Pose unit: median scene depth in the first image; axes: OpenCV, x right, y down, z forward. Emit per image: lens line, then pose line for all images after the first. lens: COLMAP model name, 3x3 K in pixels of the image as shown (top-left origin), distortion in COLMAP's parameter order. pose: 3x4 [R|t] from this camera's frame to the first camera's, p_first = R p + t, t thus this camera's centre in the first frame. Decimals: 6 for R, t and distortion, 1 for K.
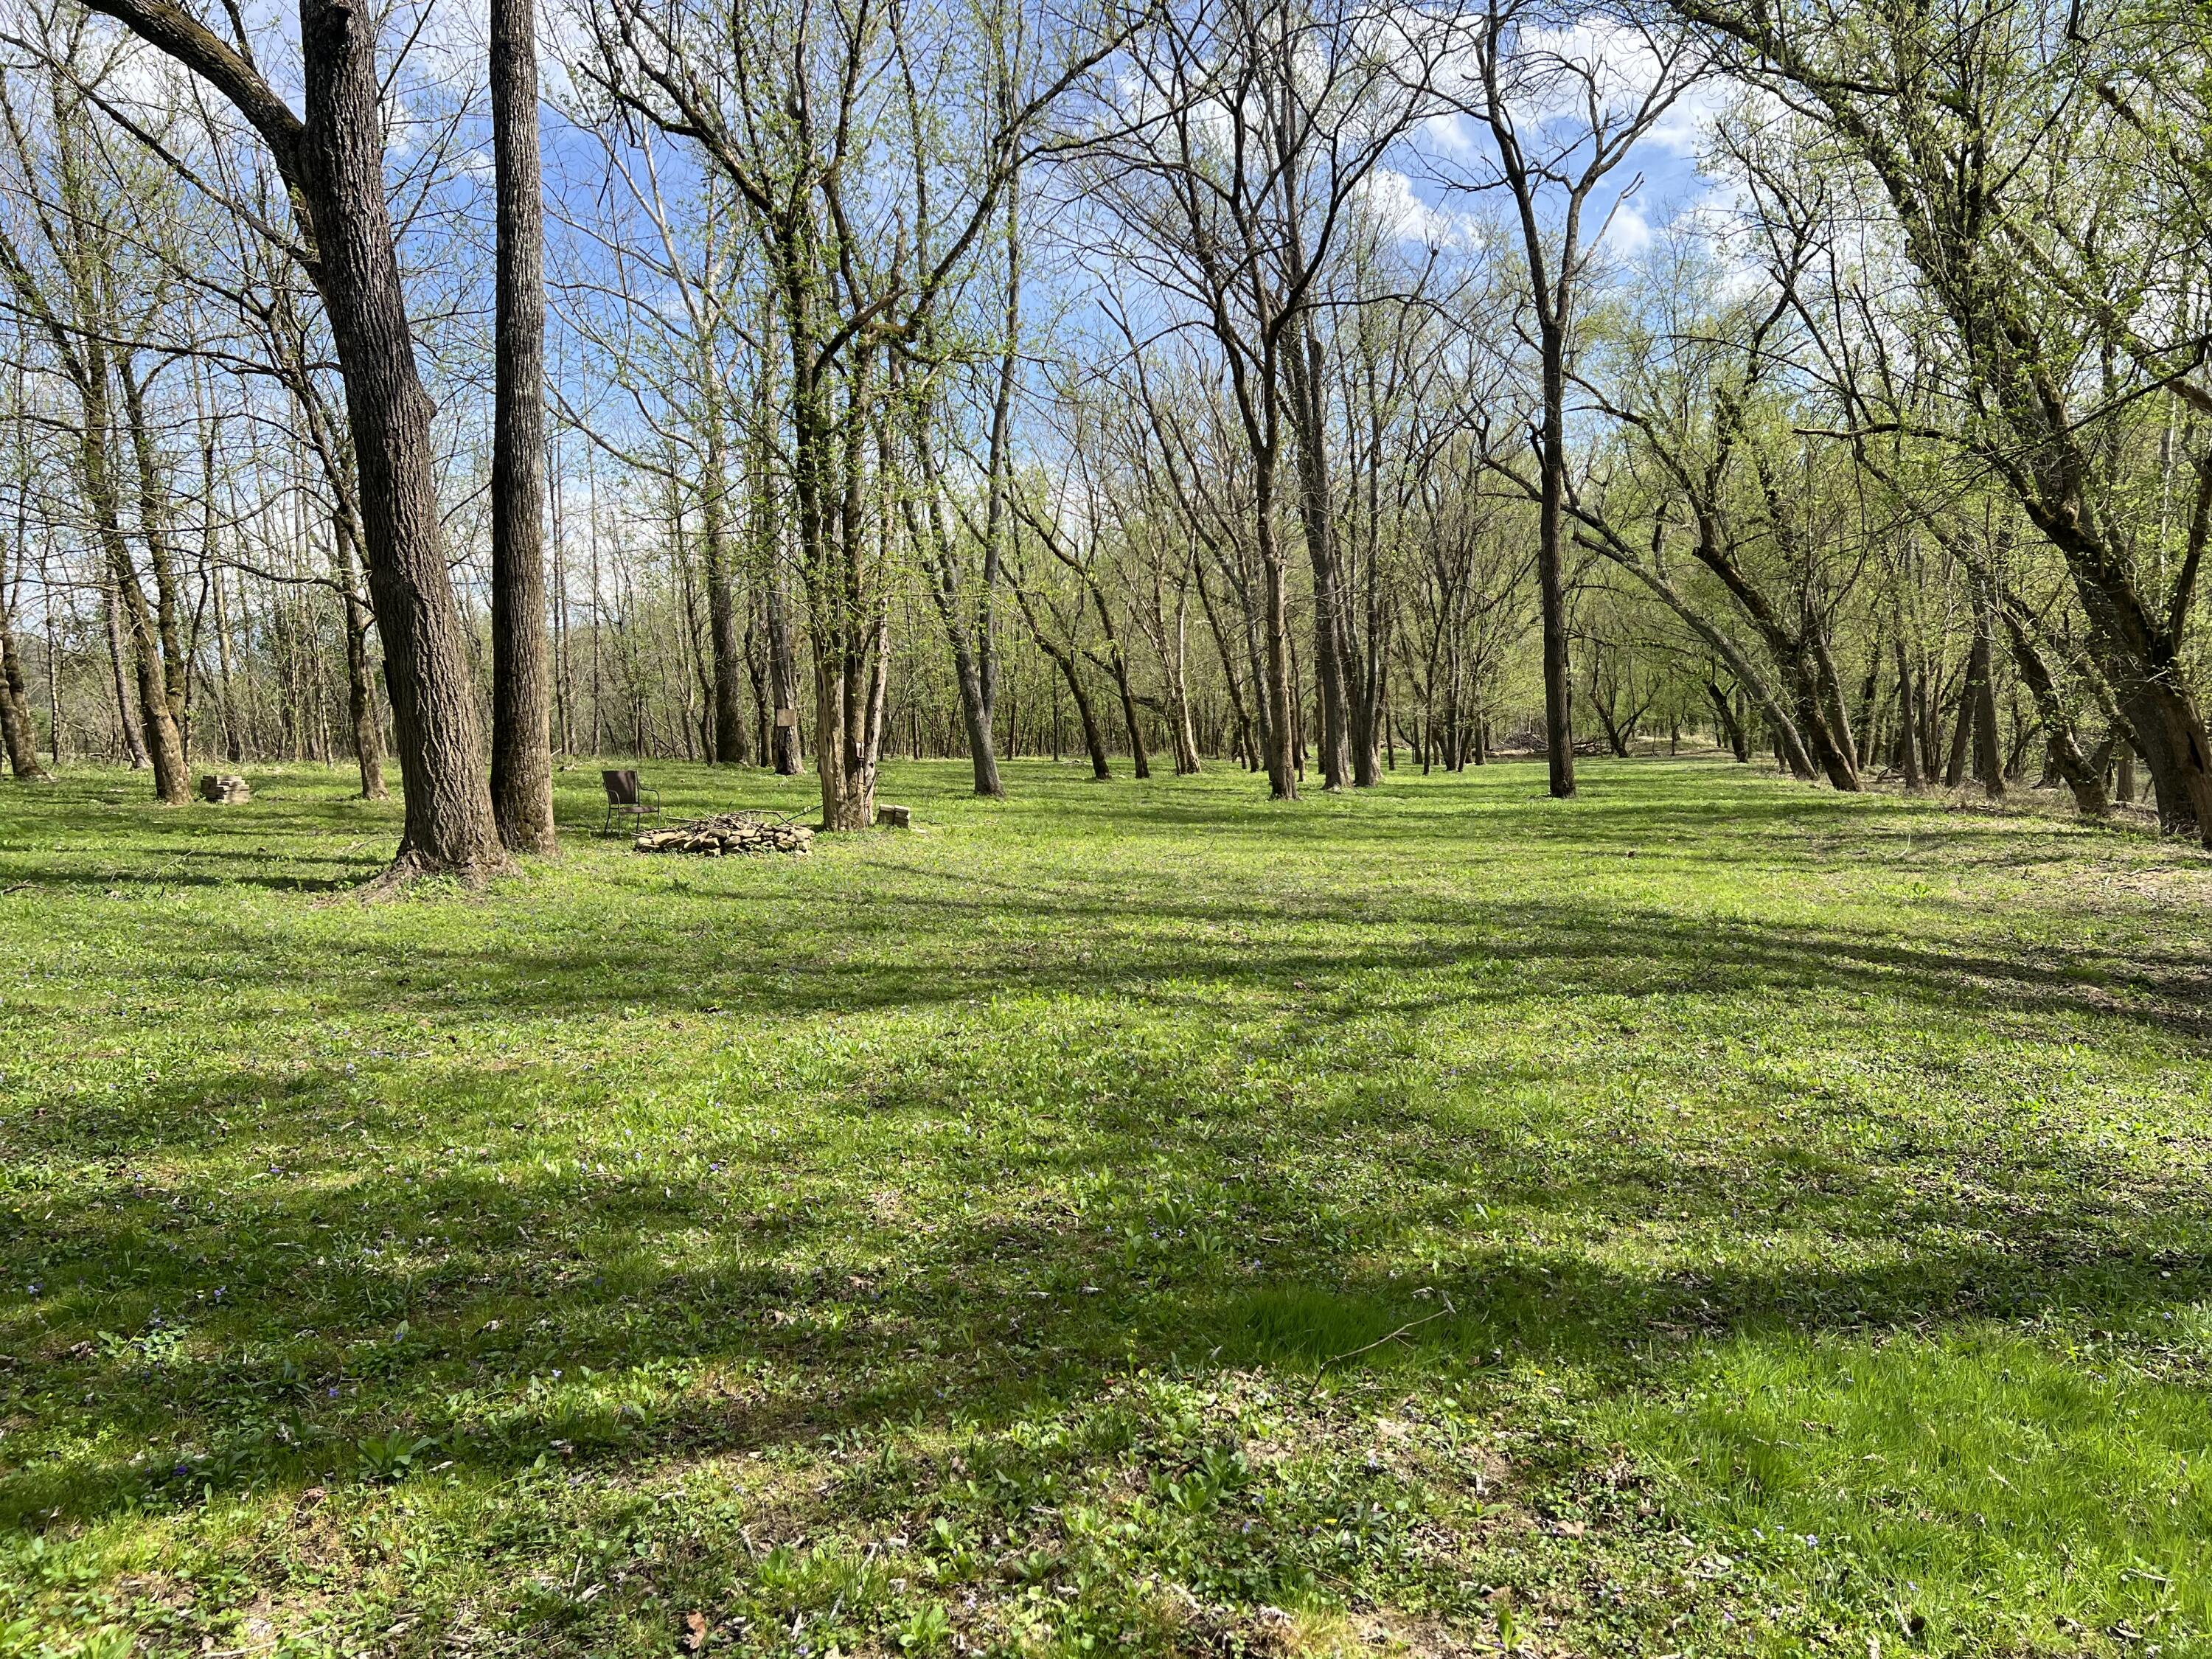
lens RADIAL K [[1663.4, 0, 1106.0], [0, 1663.4, 829.5], [0, 0, 1]] dist [0.084564, -0.140339]
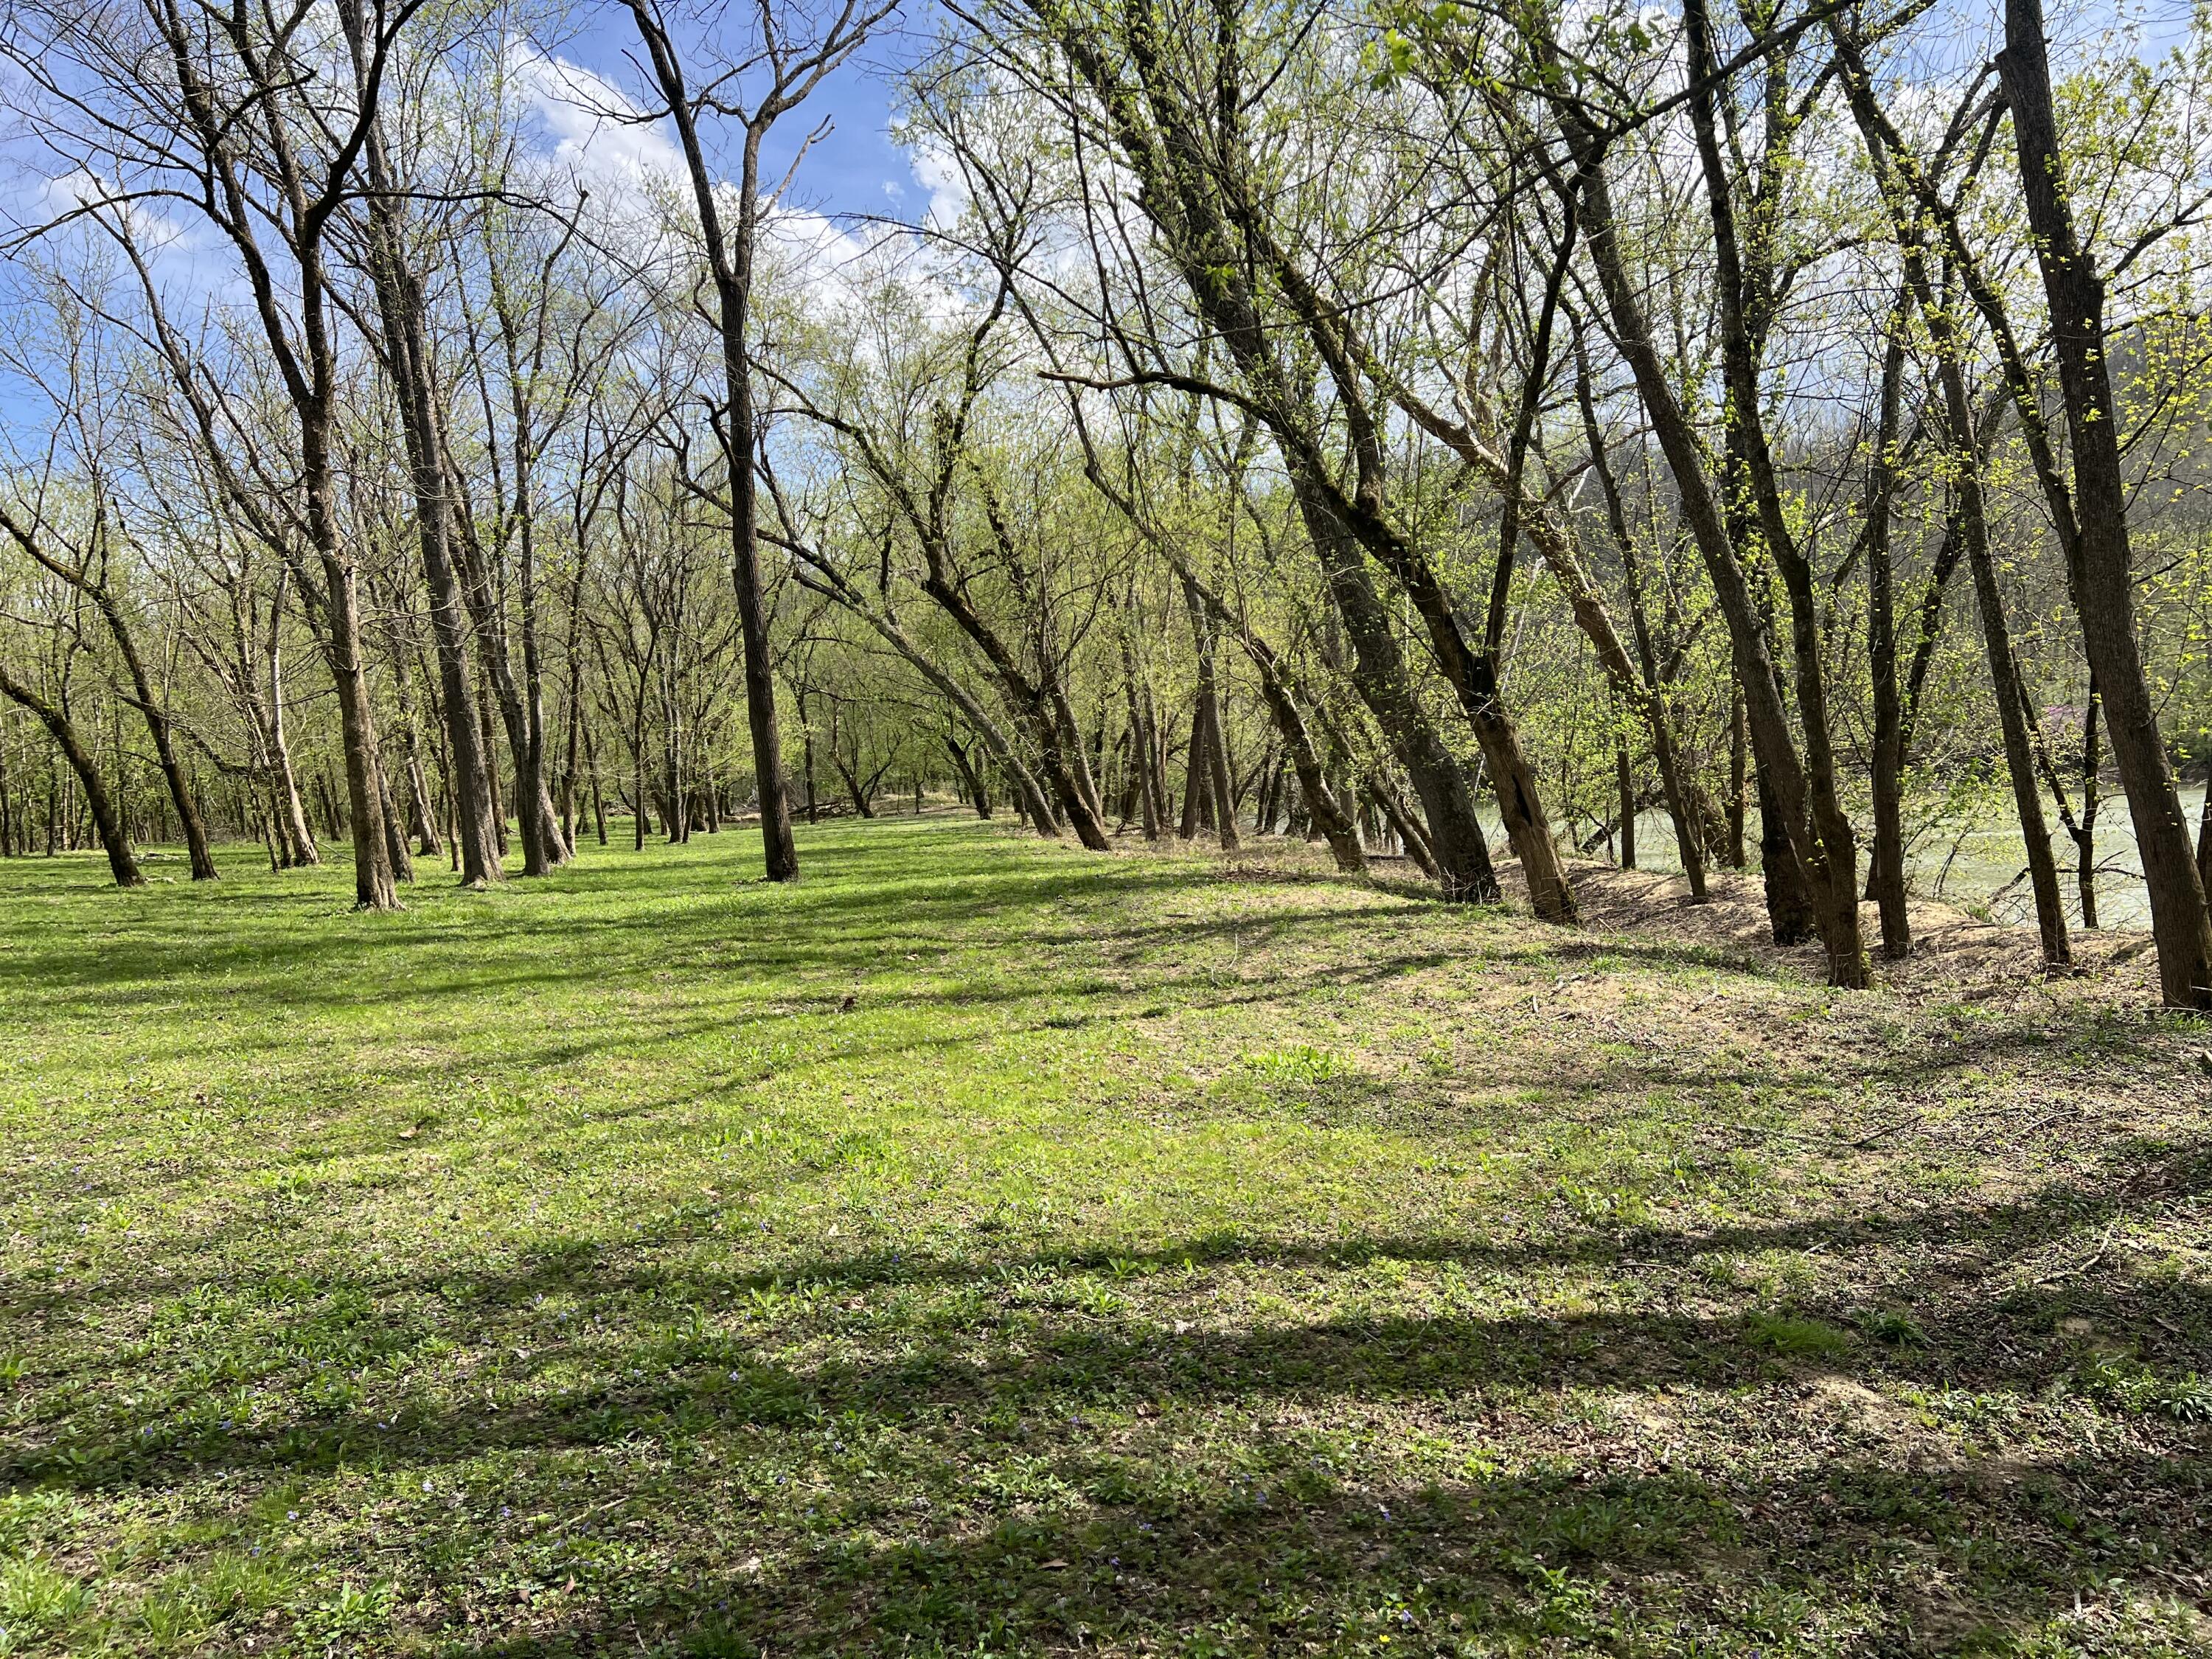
lens RADIAL K [[1656.4, 0, 1125.6], [0, 1656.4, 833.0], [0, 0, 1]] dist [0.061017, -0.069922]
pose [[0.899796, -0.045740, 0.433907, 0.115143], [0.060837, 0.997928, -0.020963, -0.021423], [-0.432049, 0.045260, 0.900714, 0.325117]]
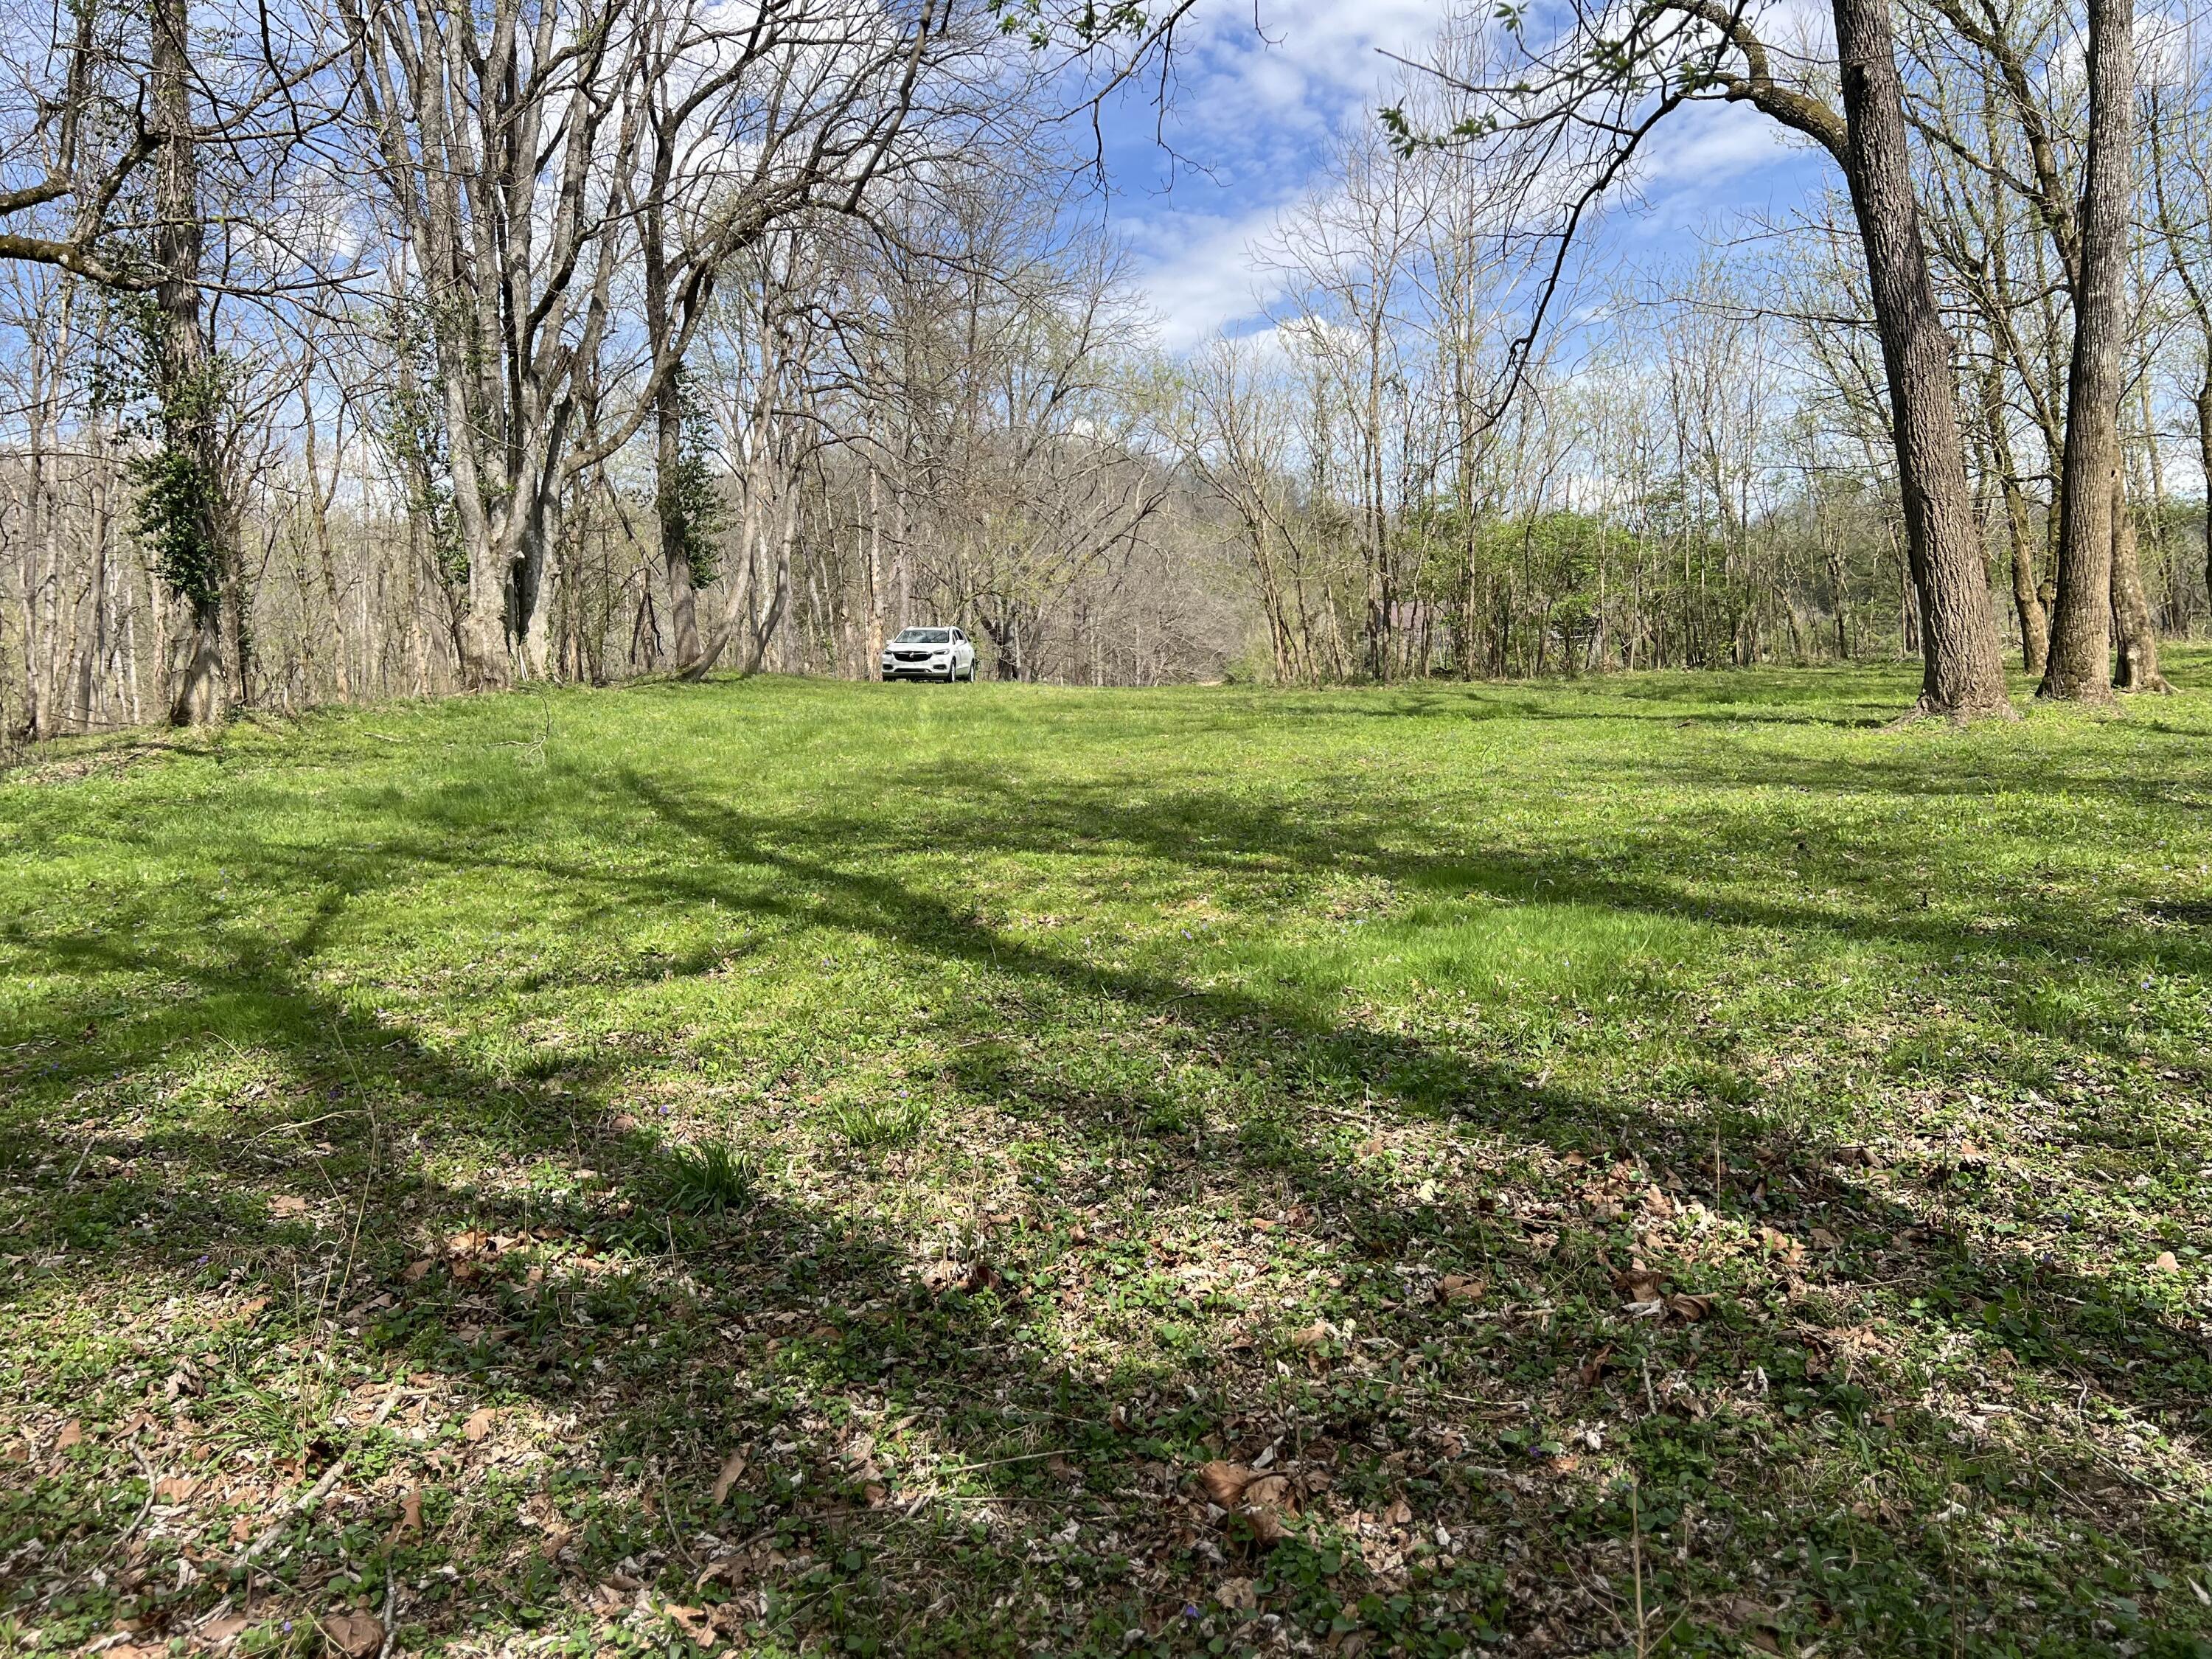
lens RADIAL K [[1656.4, 0, 1125.6], [0, 1656.4, 833.0], [0, 0, 1]] dist [0.061017, -0.069922]
pose [[0.350141, 0.055273, -0.935065, 0.302093], [0.005016, 0.998133, 0.060879, 0.018662], [0.936684, -0.026007, 0.349210, -0.011896]]
